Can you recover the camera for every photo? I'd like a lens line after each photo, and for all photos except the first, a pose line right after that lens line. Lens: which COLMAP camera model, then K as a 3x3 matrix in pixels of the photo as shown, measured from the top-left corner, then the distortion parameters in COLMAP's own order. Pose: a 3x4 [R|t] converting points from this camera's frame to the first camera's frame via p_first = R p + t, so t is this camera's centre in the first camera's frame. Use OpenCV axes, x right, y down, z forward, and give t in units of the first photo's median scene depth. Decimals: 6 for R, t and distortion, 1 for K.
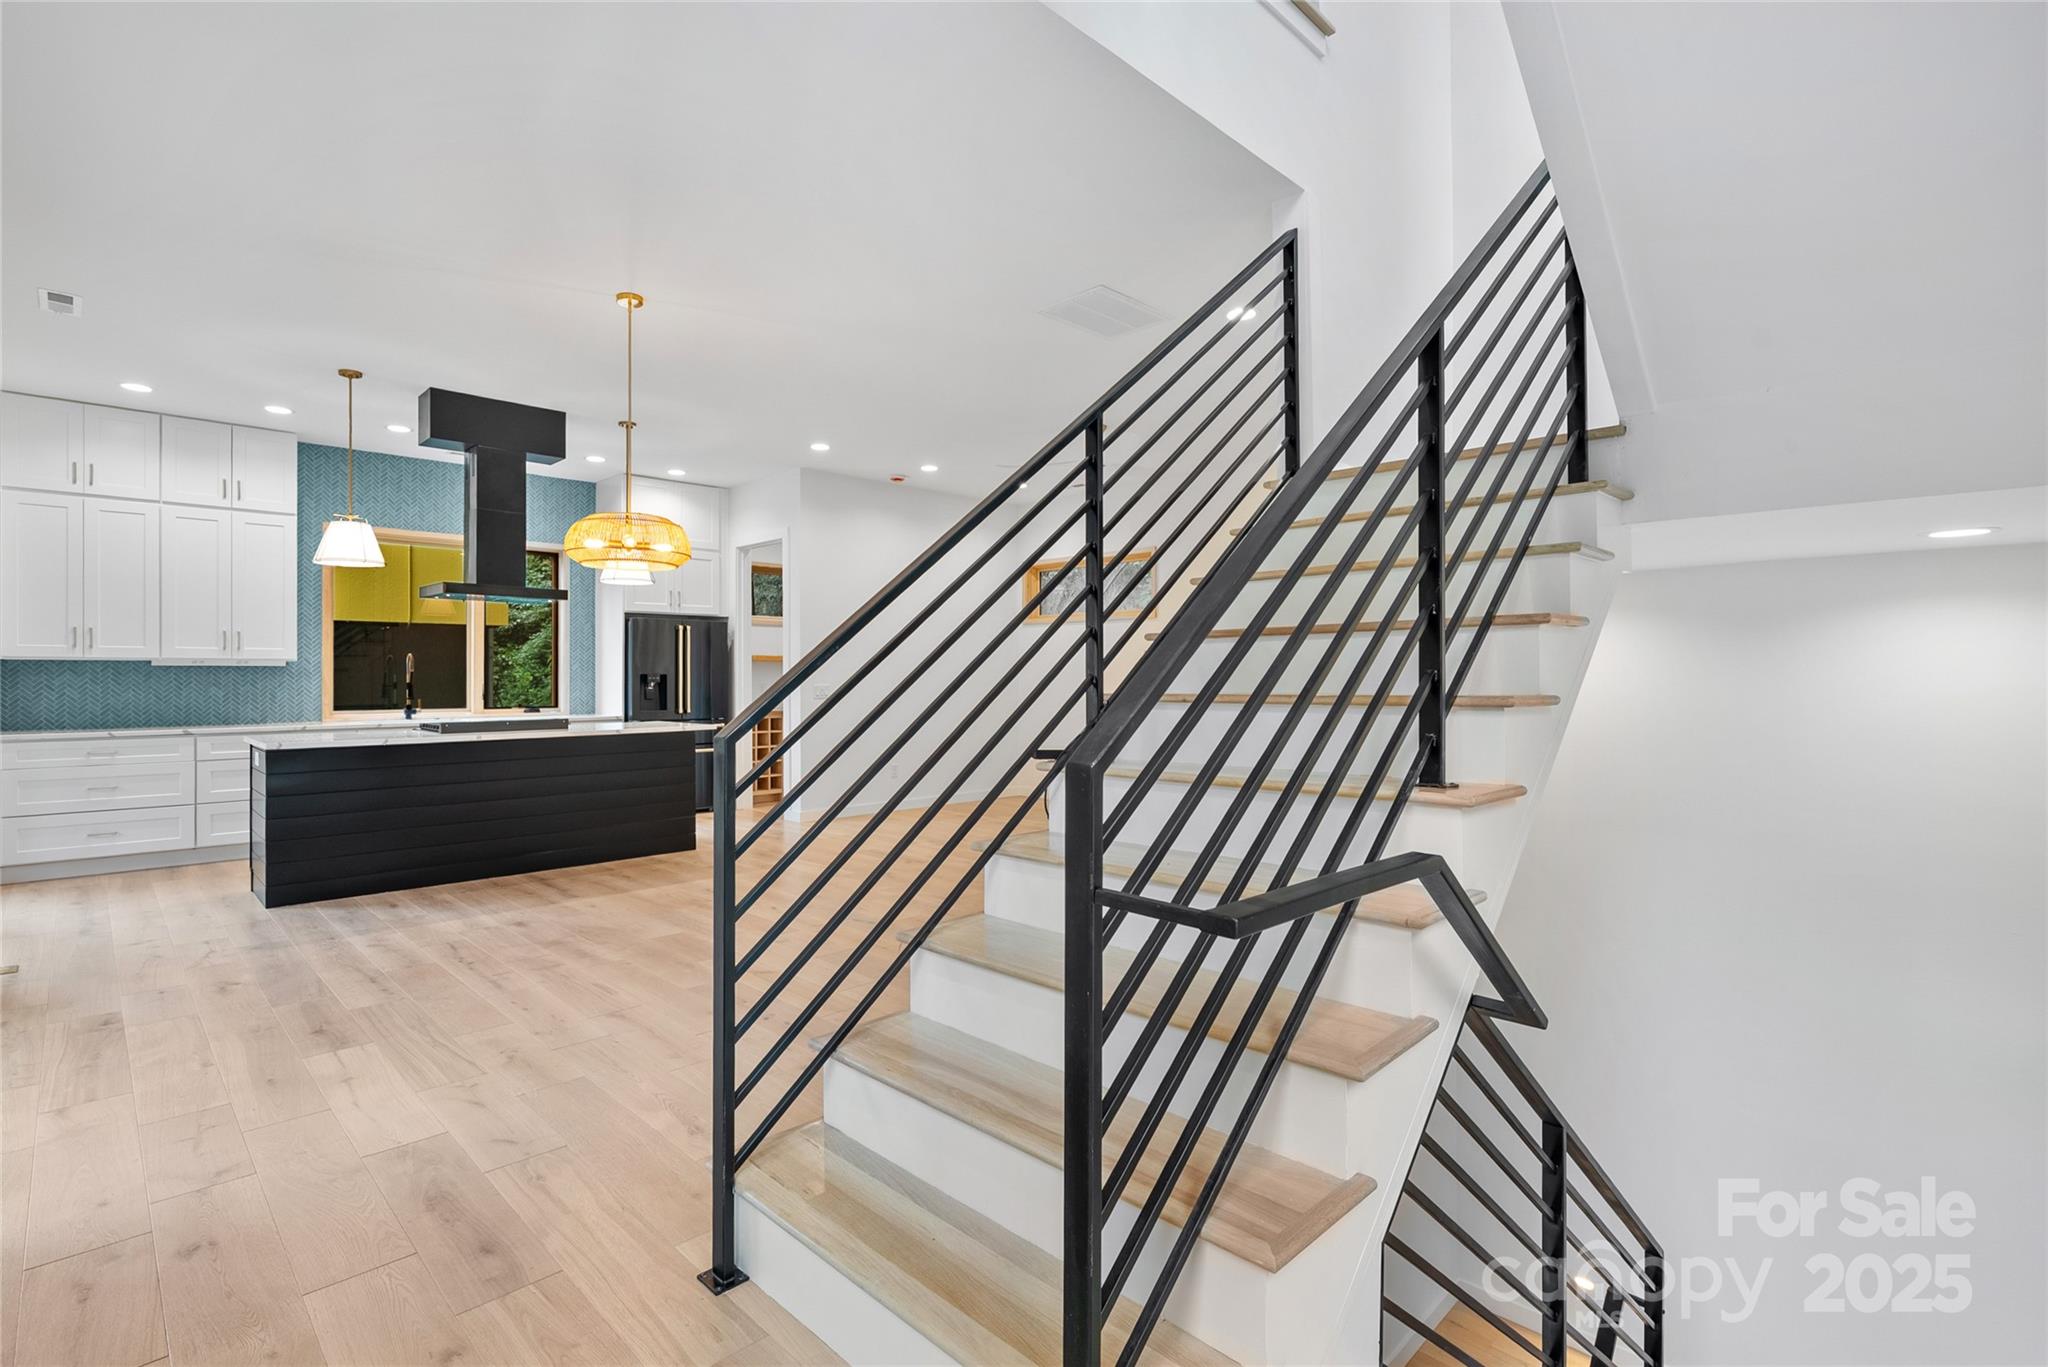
lens RADIAL K [[938.7, 0, 971.8], [0, 938.7, 672.4], [0, 0, 1]] dist [-0.007392, 0.001960]
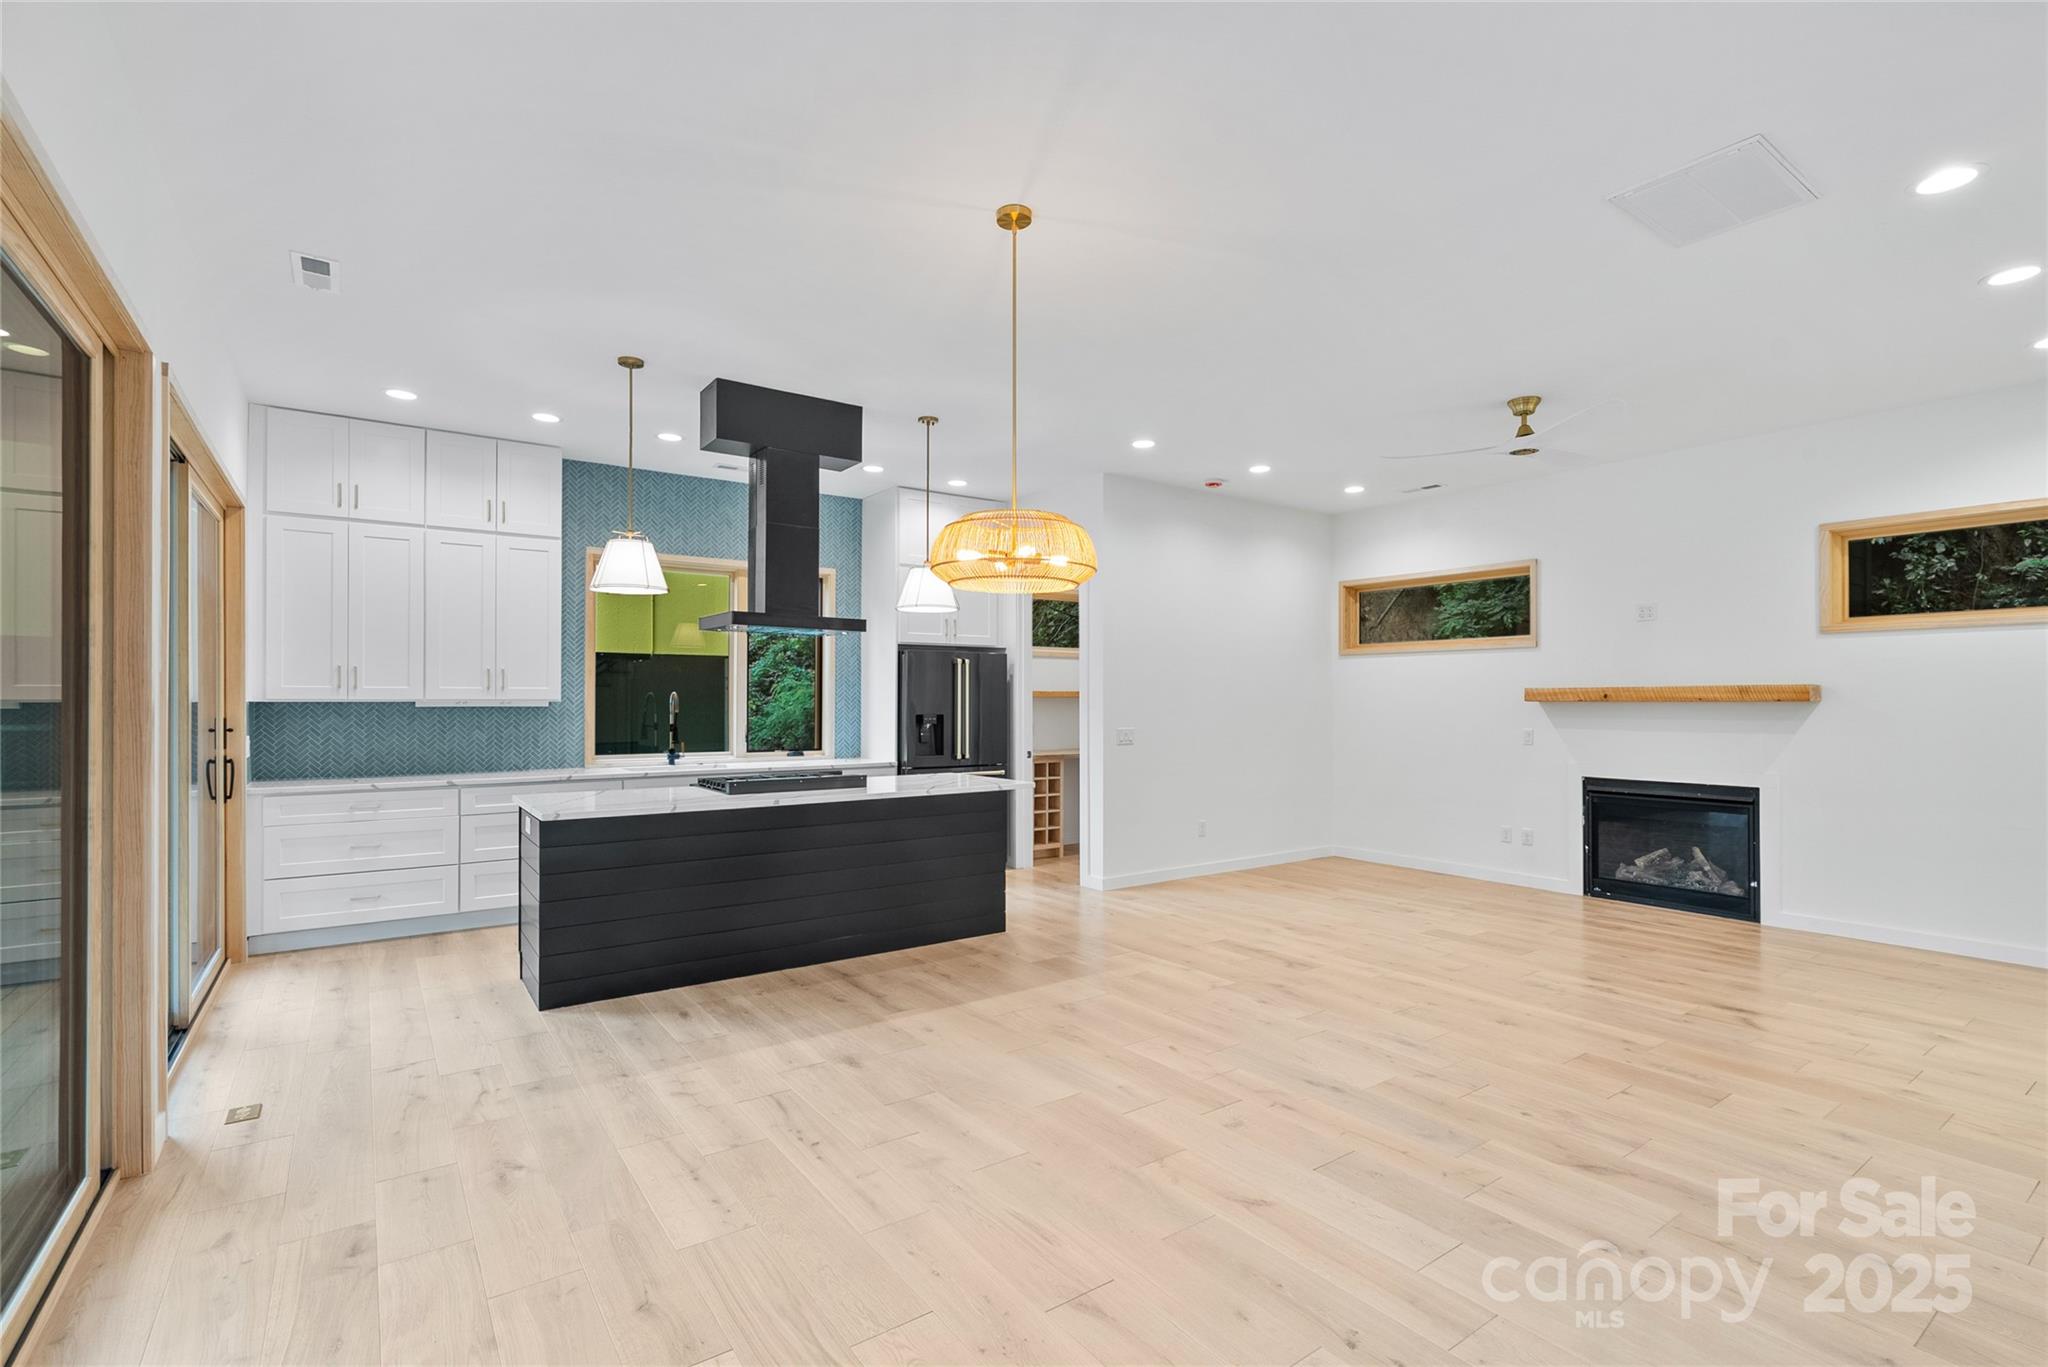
lens RADIAL K [[938.7, 0, 1021.8], [0, 938.7, 695.0], [0, 0, 1]] dist [-0.007392, 0.001960]
pose [[0.989411, 0.002126, -0.145126, -0.168369], [-0.002532, 0.999993, -0.002610, -0.018808], [0.145119, 0.002950, 0.989410, 0.191916]]
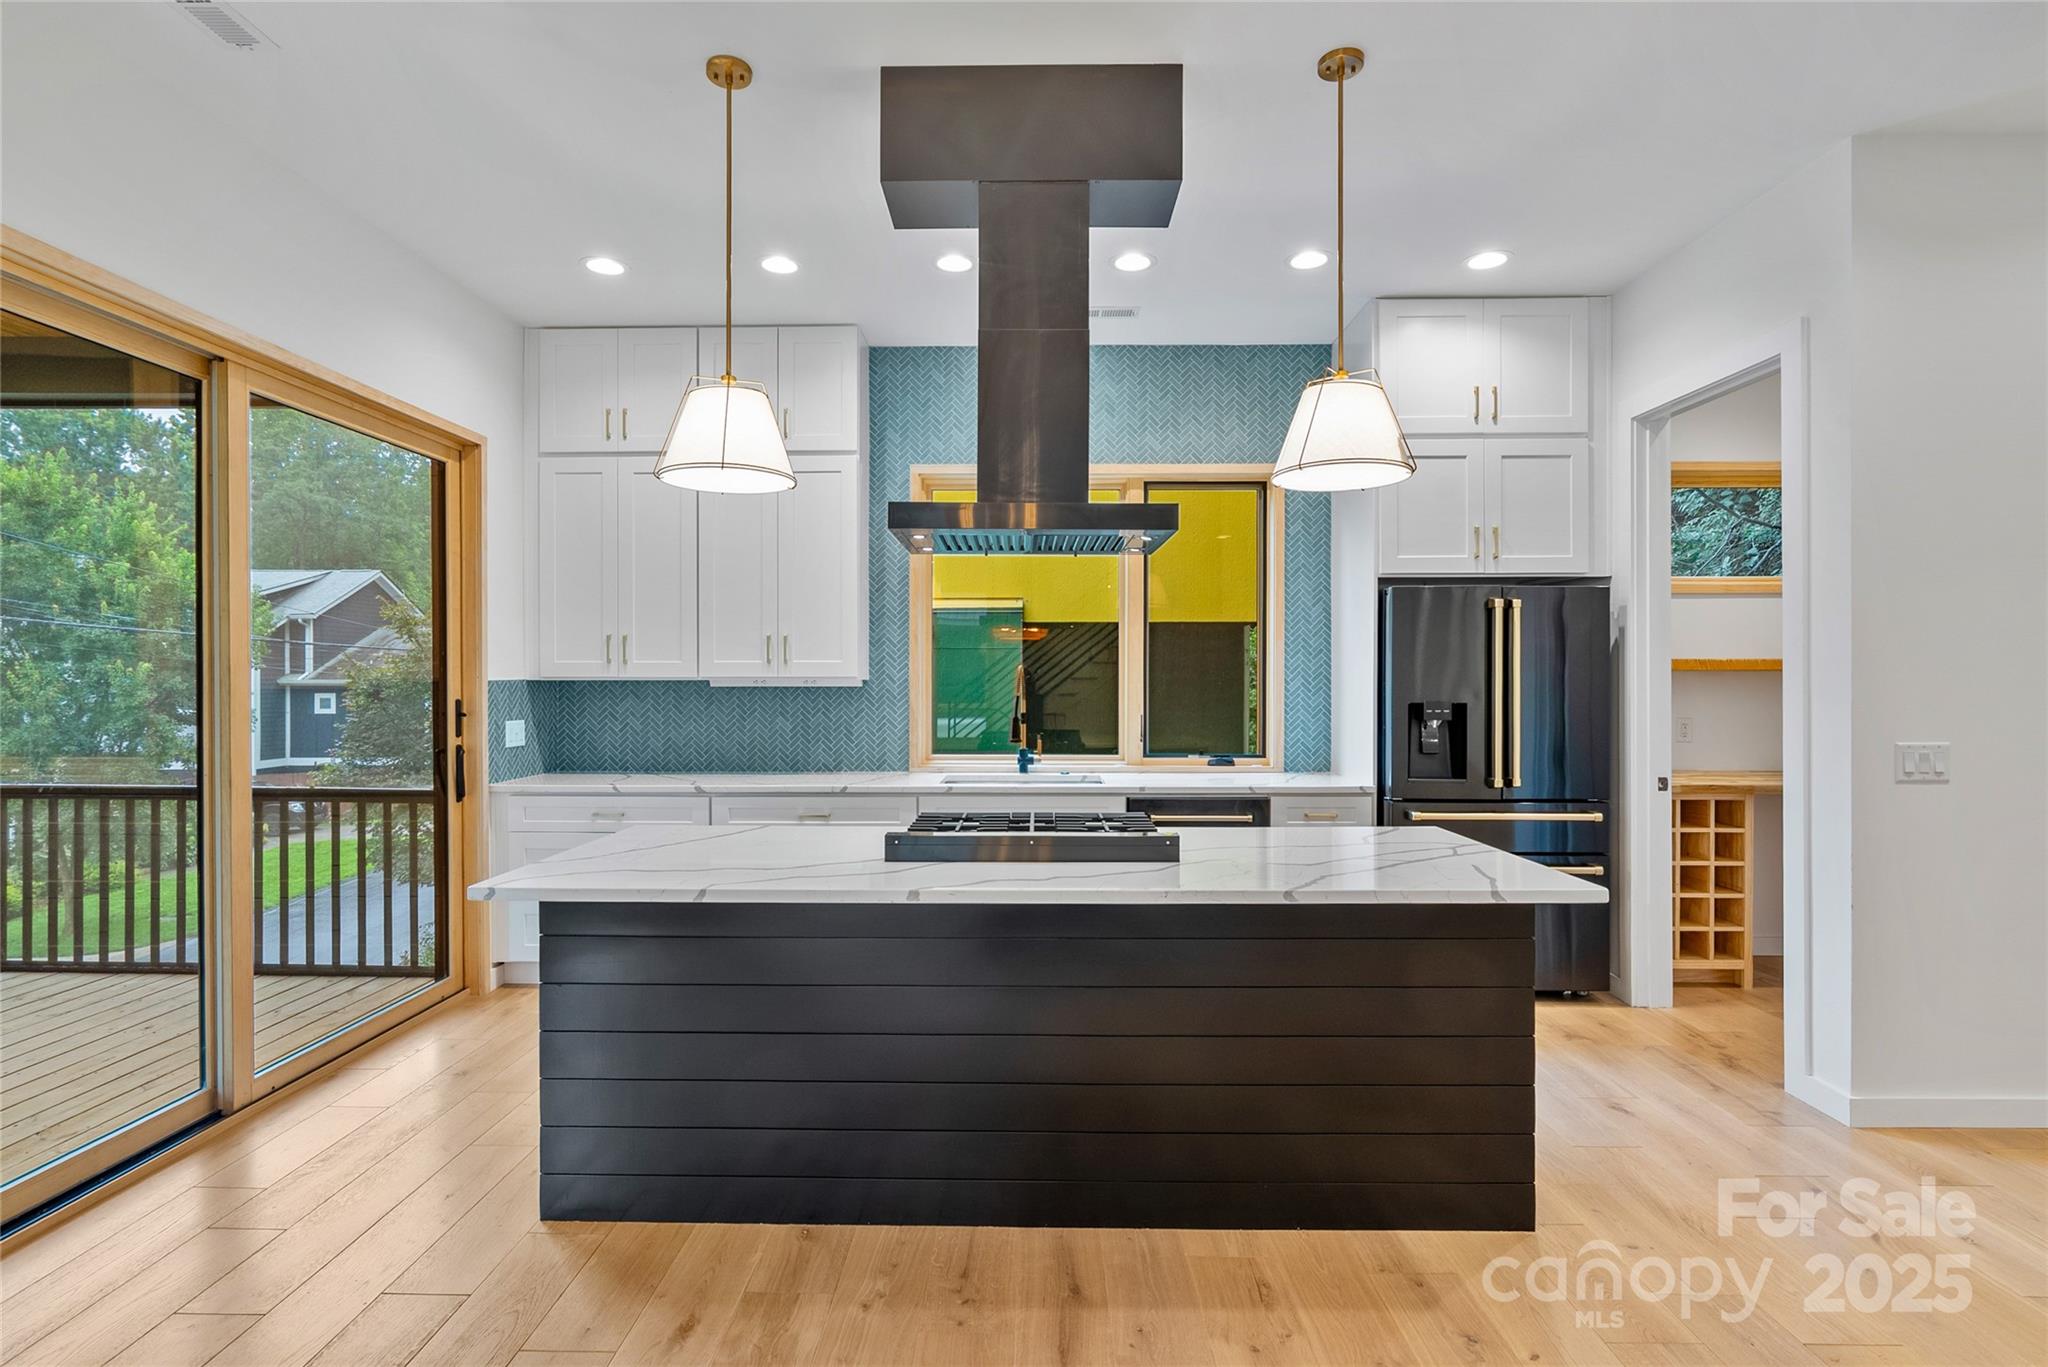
lens RADIAL K [[981.2, 0, 1018.4], [0, 981.2, 678.9], [0, 0, 1]] dist [-0.004500, 0.001214]
pose [[0.712834, 0.001414, -0.701331, -0.186686], [0.000990, 0.999995, 0.003022, -0.016006], [0.701332, -0.002848, 0.712829, 0.653925]]
